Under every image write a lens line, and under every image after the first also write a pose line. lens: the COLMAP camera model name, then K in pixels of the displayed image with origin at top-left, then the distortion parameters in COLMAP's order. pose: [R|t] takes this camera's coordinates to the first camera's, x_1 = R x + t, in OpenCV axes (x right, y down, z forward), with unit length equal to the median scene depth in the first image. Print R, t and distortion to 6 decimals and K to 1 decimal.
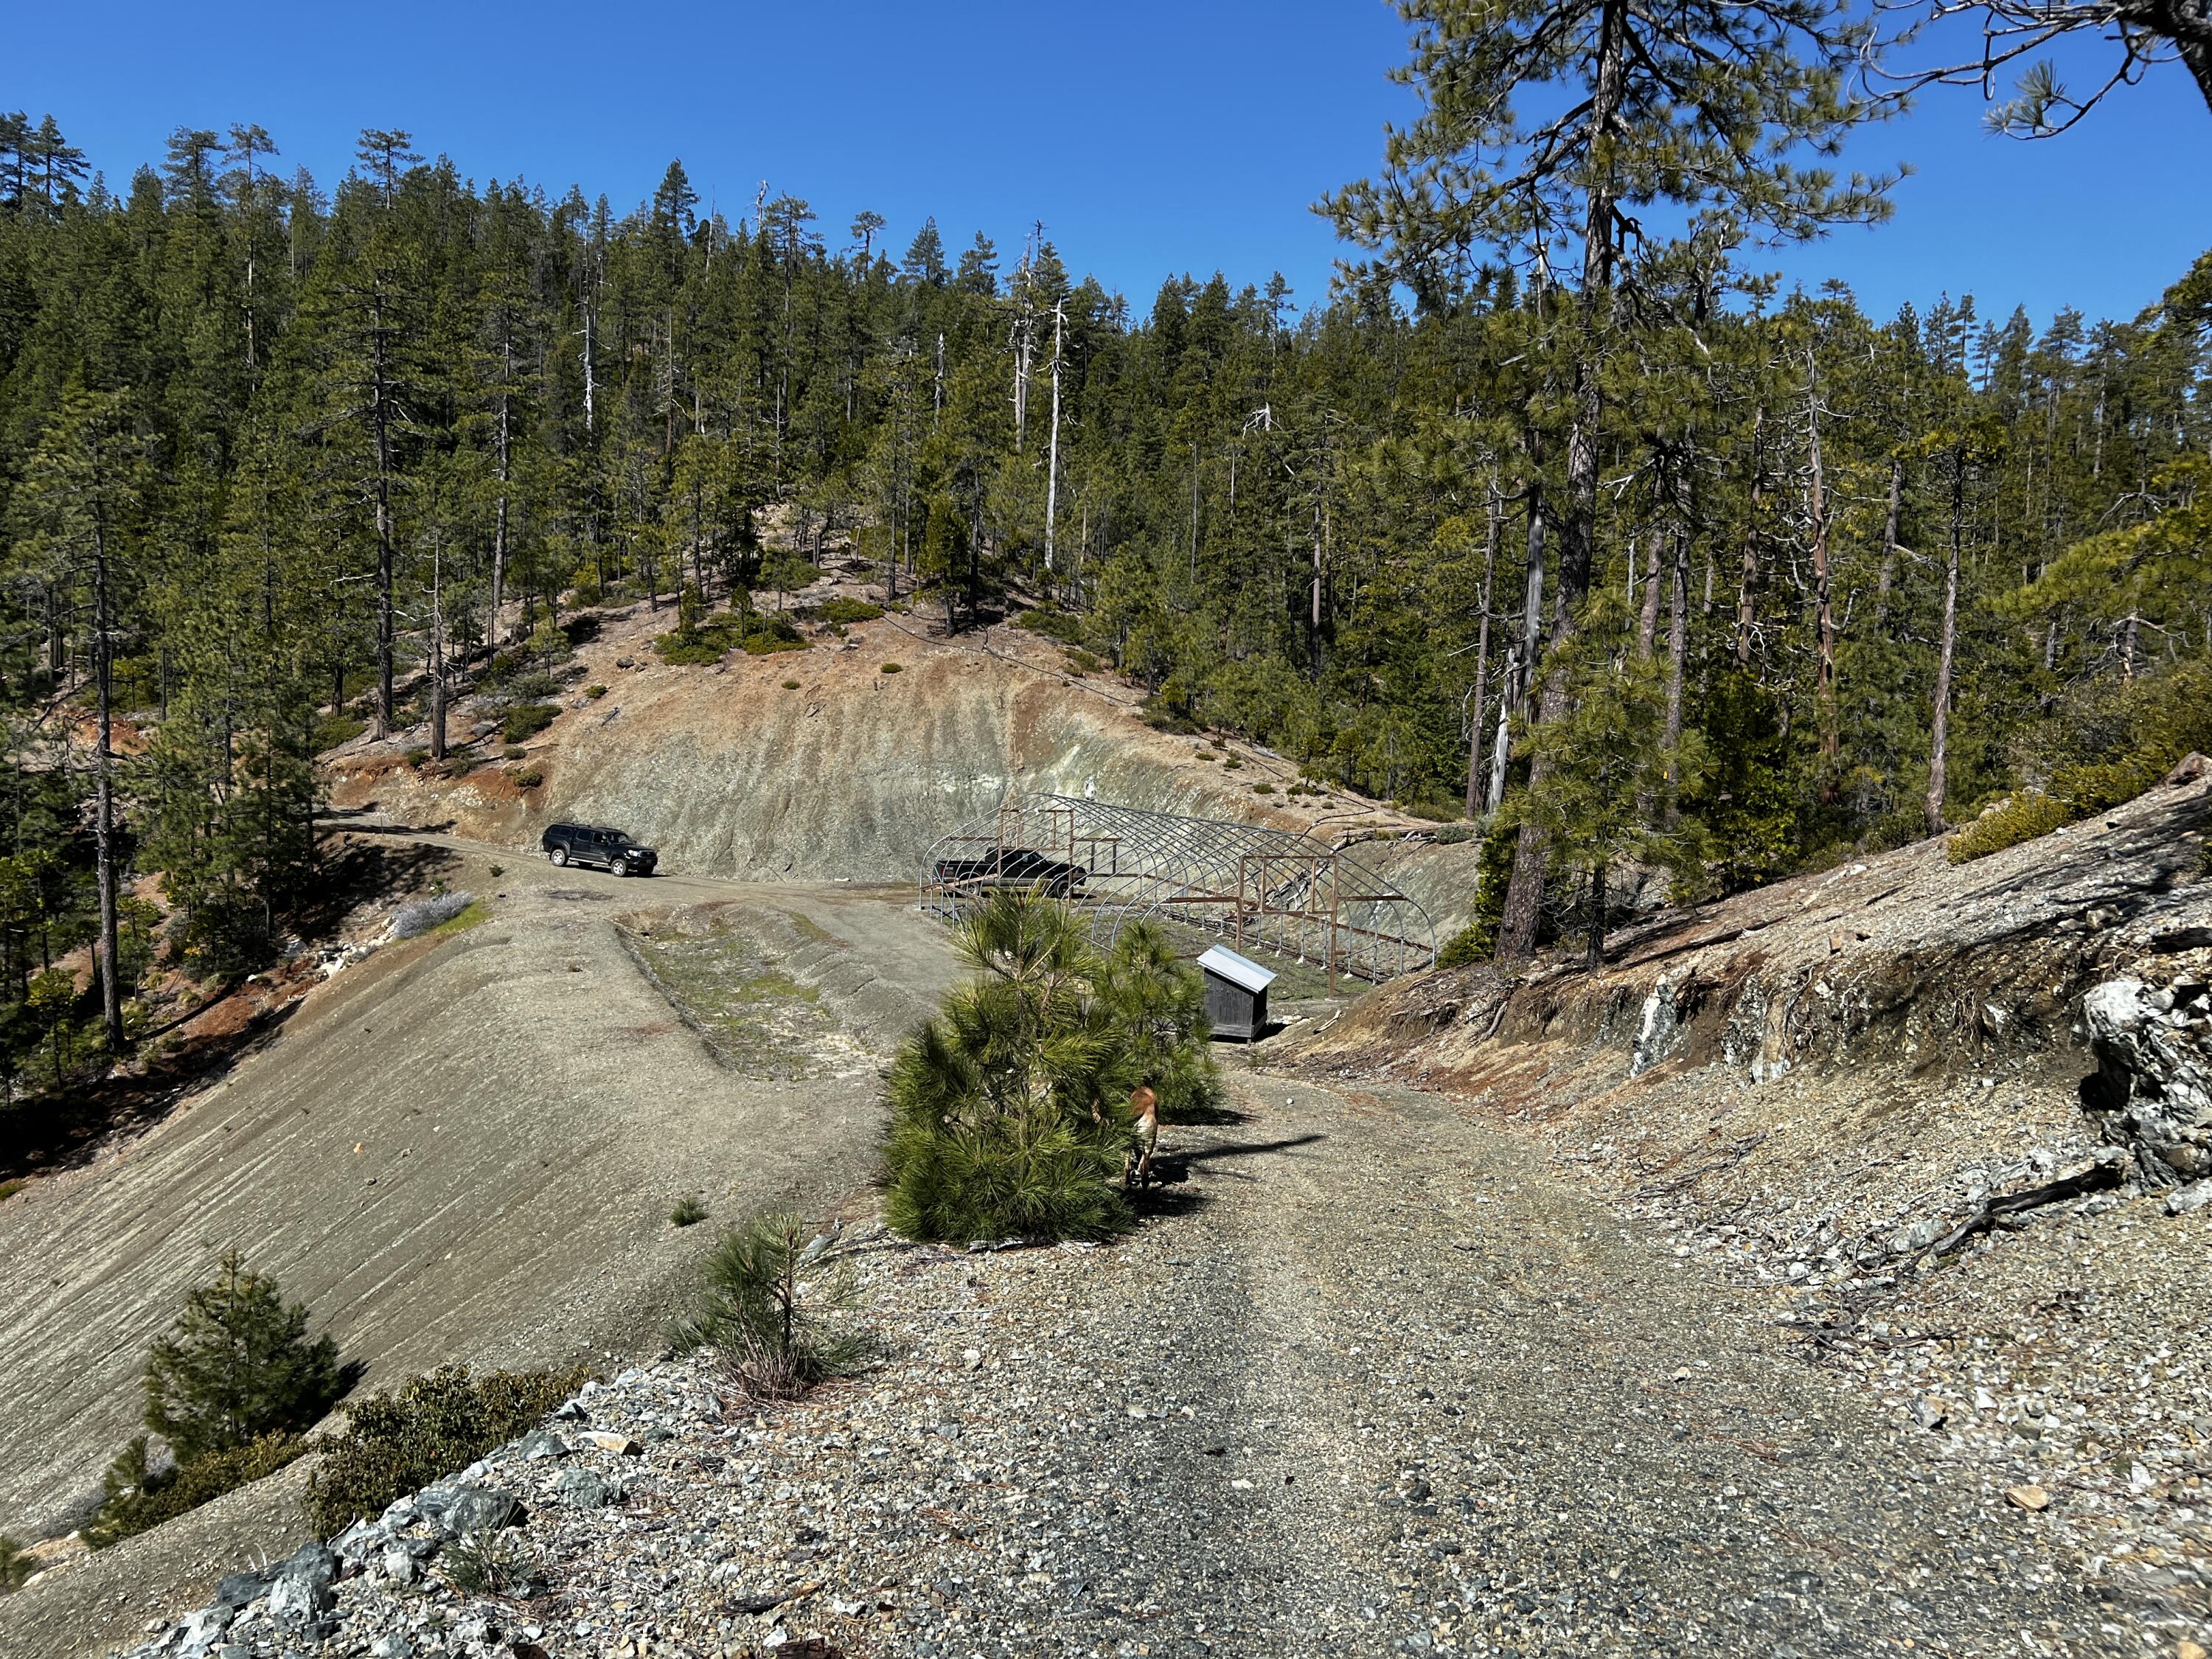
lens RADIAL K [[1688.9, 0, 1106.7], [0, 1688.9, 824.6], [0, 0, 1]] dist [0.013905, -0.043250]
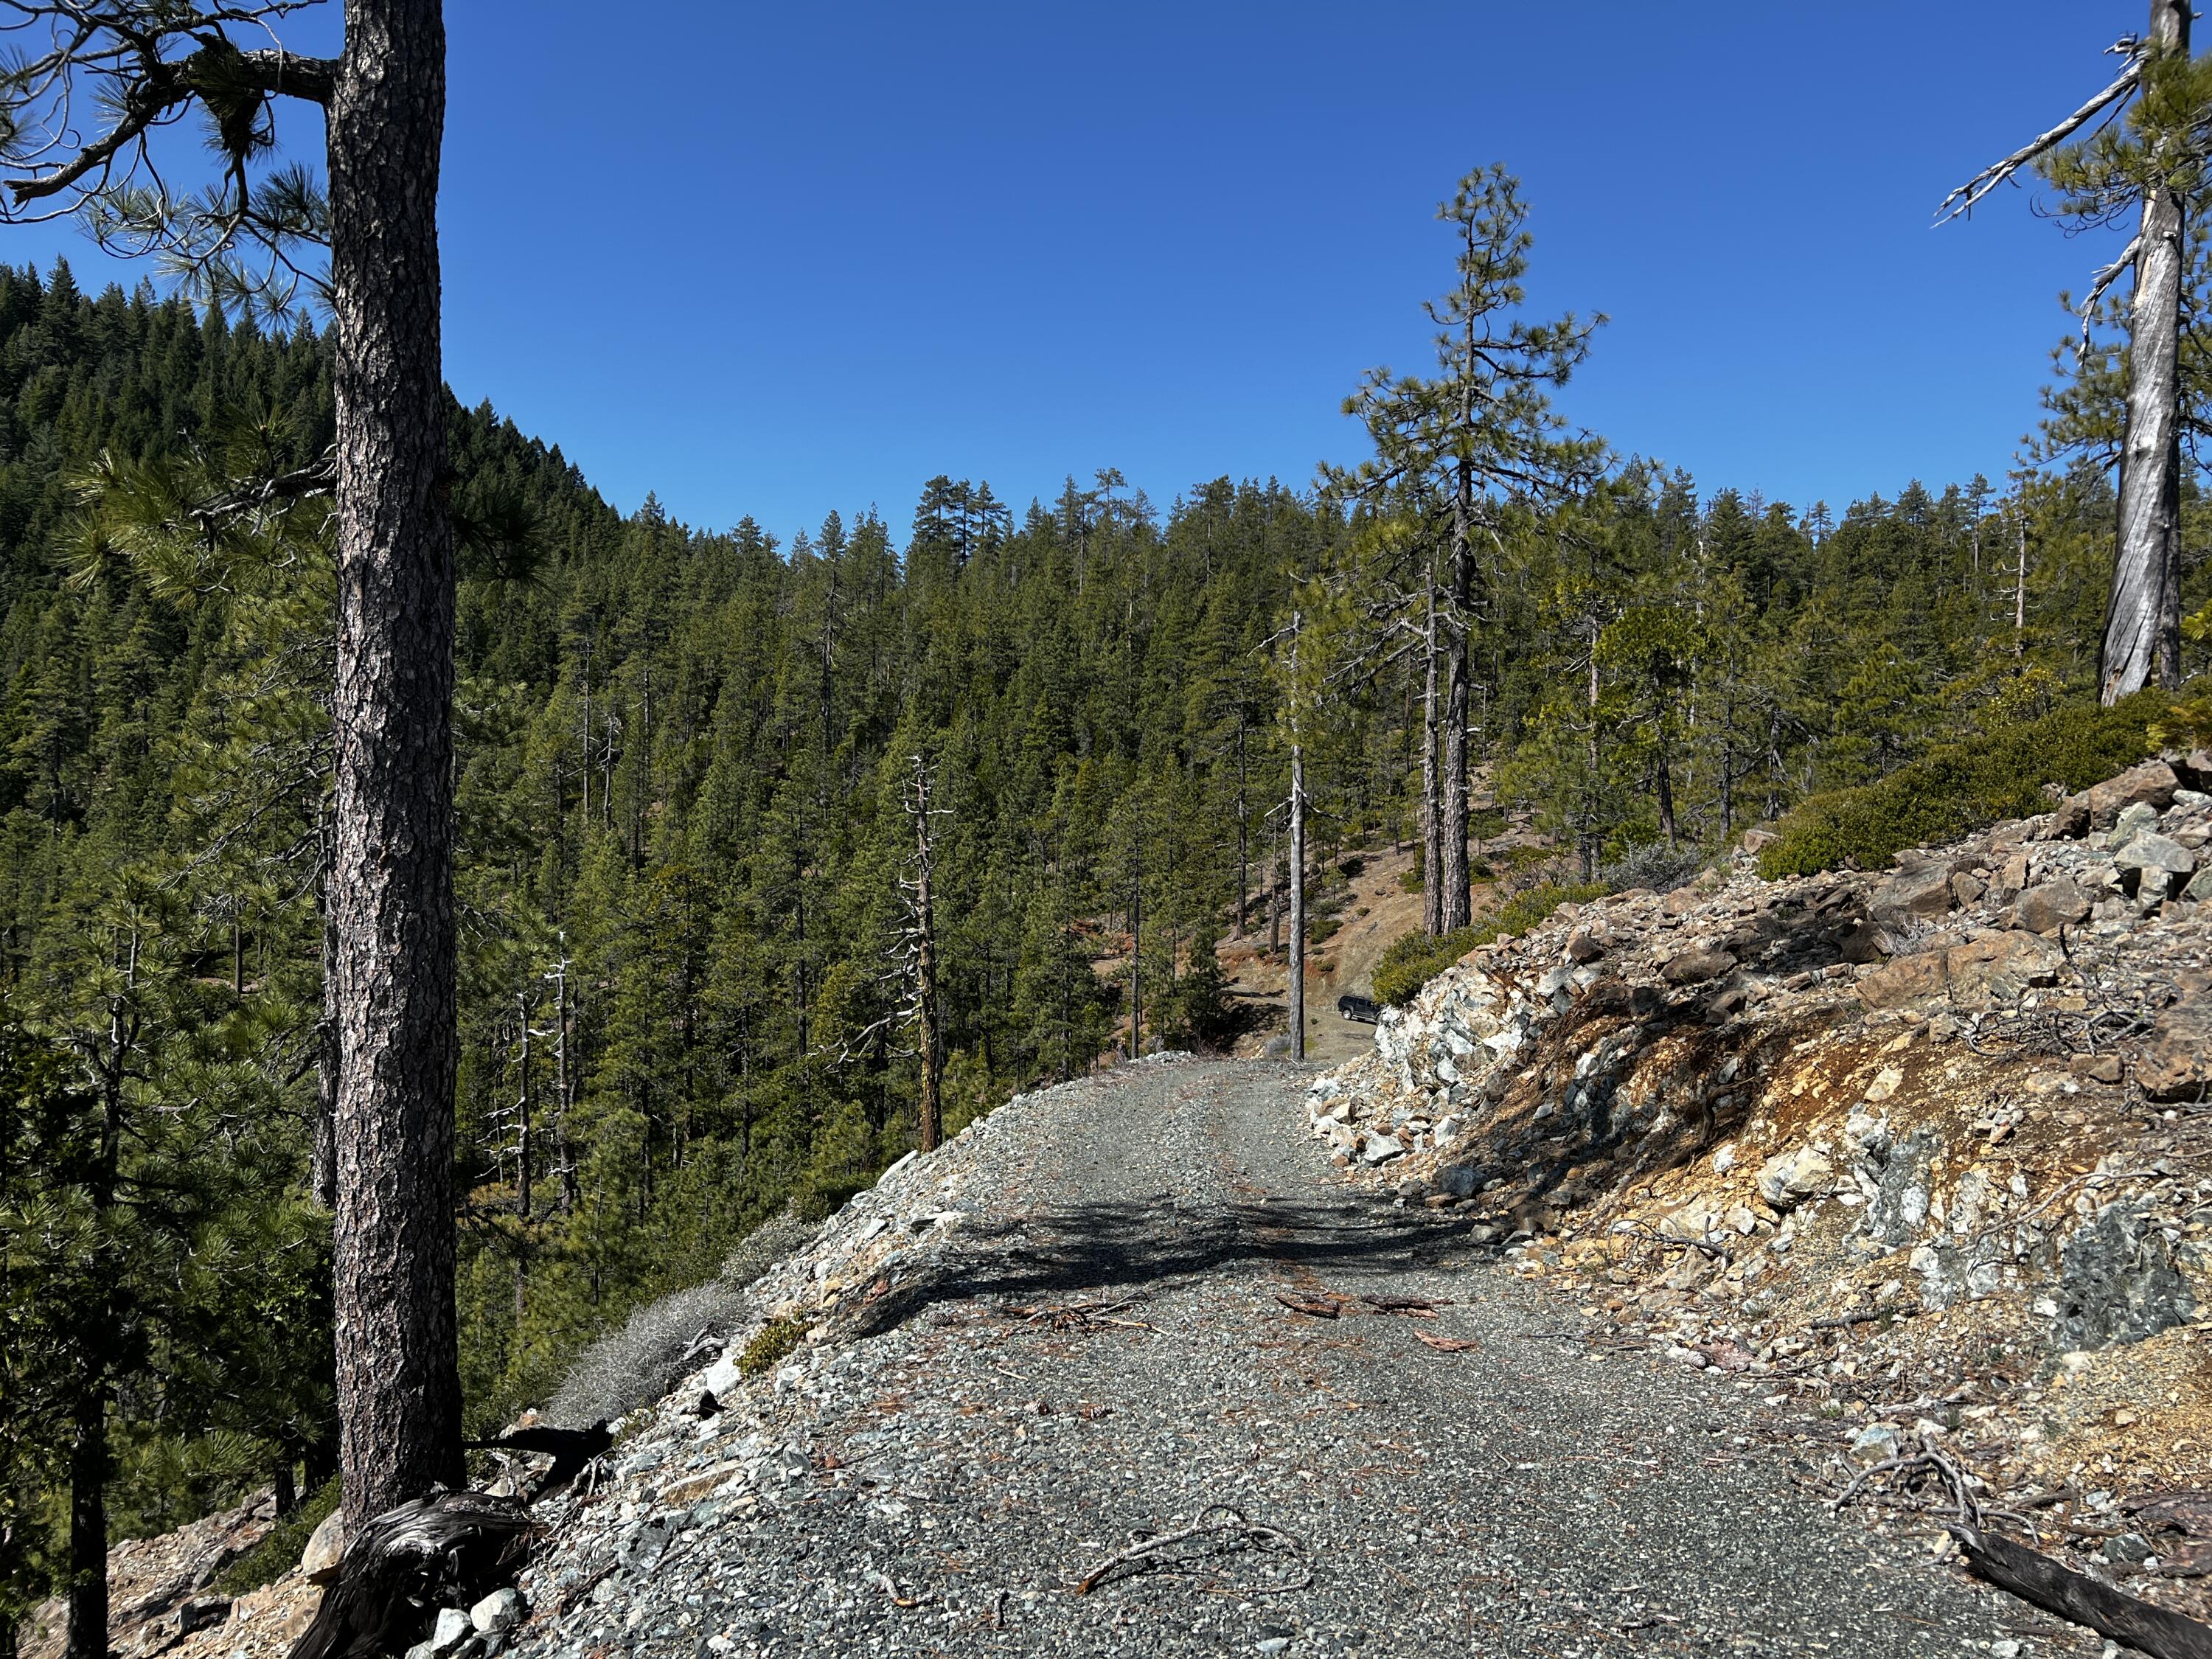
lens RADIAL K [[1688.9, 0, 1117.9], [0, 1688.9, 825.4], [0, 0, 1]] dist [0.013905, -0.043250]
pose [[0.914586, -0.007420, -0.404324, 0.123791], [-0.030285, 0.995767, -0.086779, -0.011853], [0.403257, 0.091611, 0.910490, -0.516192]]
